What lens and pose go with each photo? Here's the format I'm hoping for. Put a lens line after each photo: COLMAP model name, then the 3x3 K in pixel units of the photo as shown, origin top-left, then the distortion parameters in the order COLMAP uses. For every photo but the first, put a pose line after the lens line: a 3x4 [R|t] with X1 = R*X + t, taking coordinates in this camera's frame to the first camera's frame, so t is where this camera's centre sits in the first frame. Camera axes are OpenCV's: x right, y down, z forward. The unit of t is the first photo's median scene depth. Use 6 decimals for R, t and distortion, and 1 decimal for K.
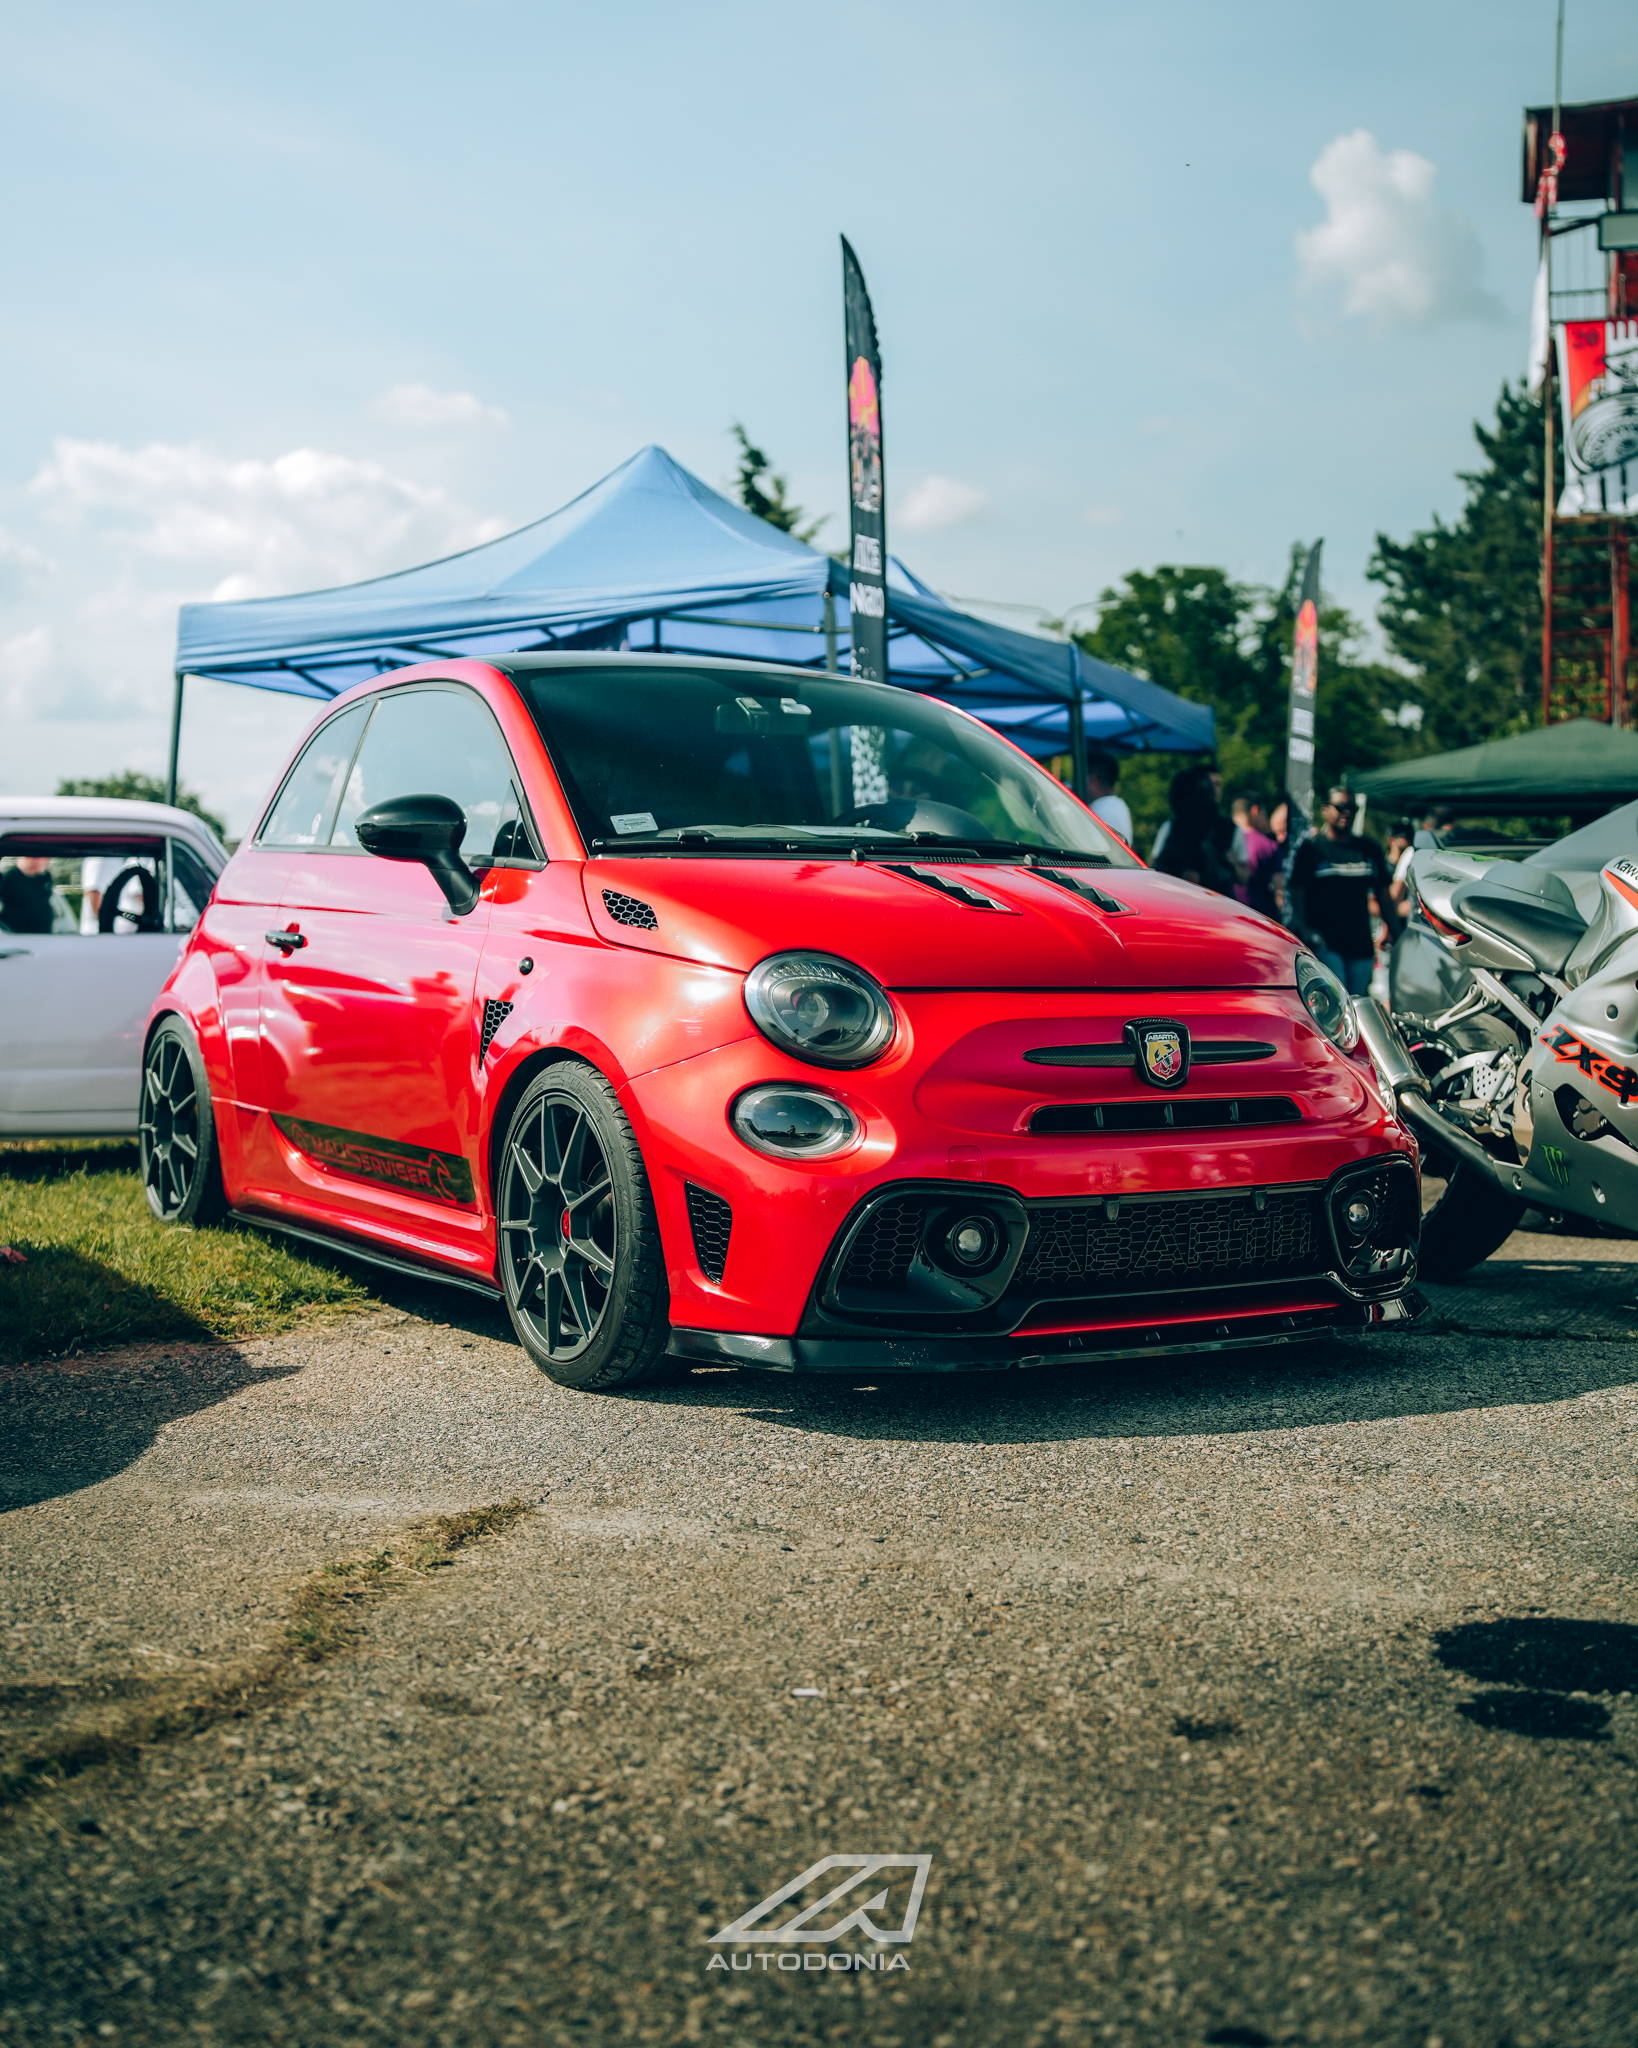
lens RADIAL K [[2587.8, 0, 819.0], [0, 2587.8, 1024.0], [0, 0, 1]] dist [0.018882, -0.052032]
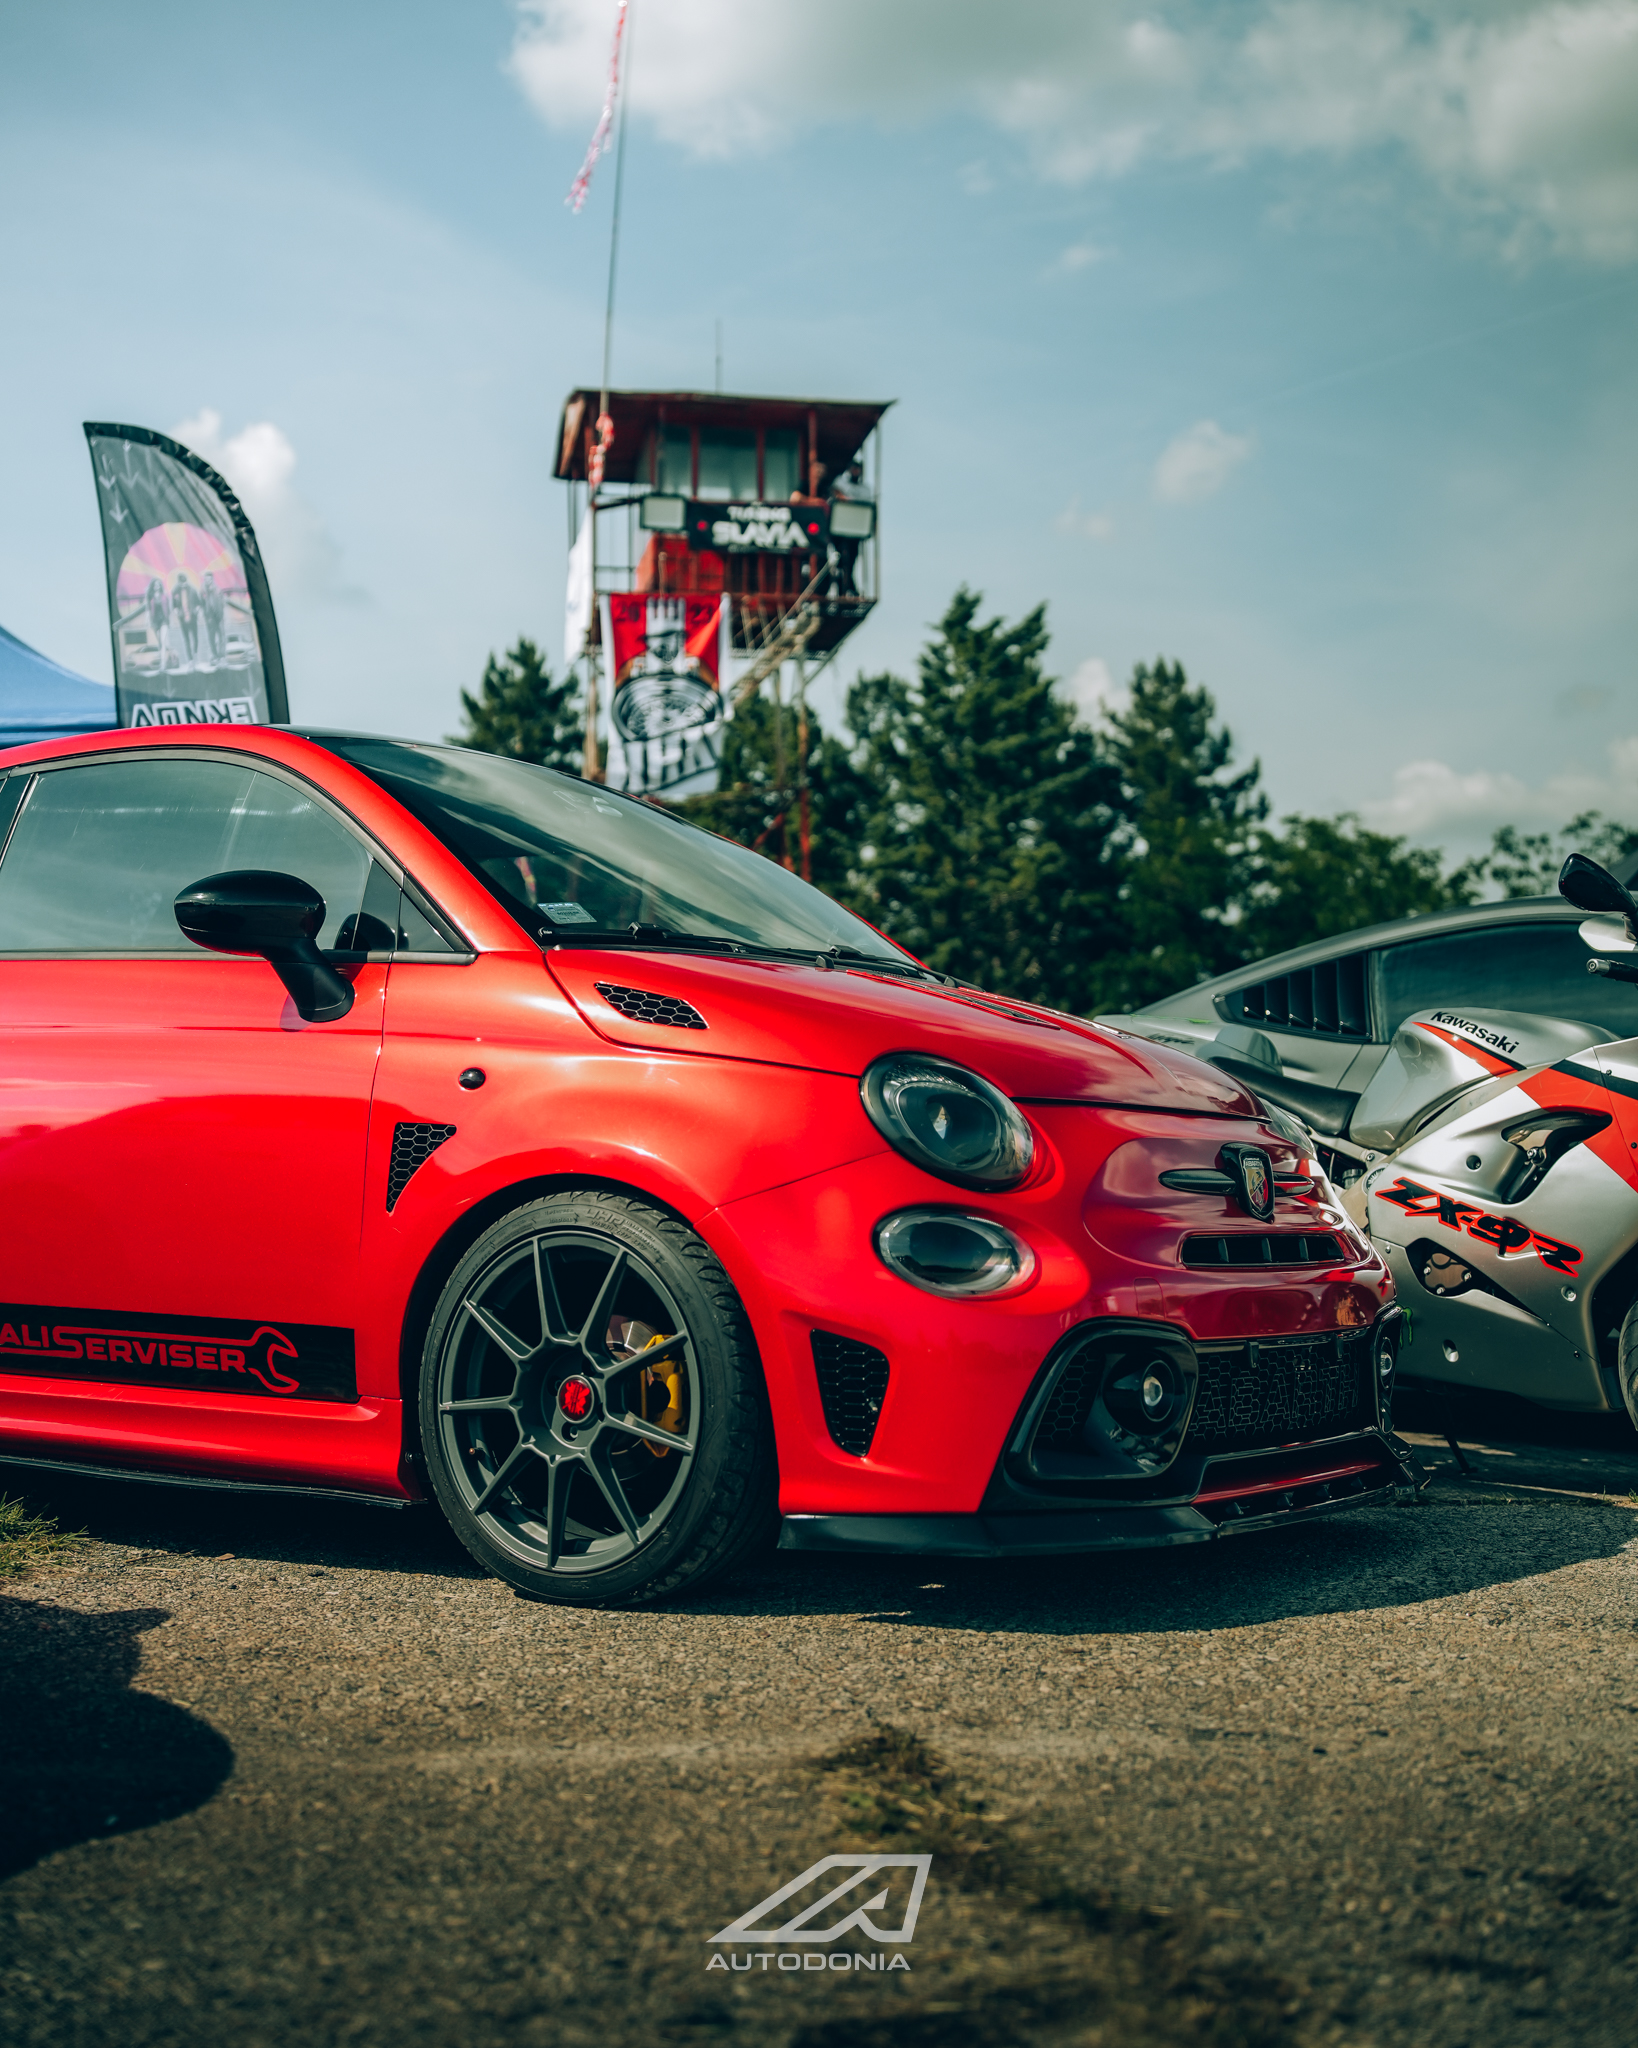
lens RADIAL K [[2587.8, 0, 819.0], [0, 2587.8, 1024.0], [0, 0, 1]] dist [0.018882, -0.052032]
pose [[0.910696, 0.032922, 0.411763, -0.319716], [0.009505, 0.994885, -0.100565, 0.039036], [-0.412968, 0.095498, 0.905725, 0.213612]]
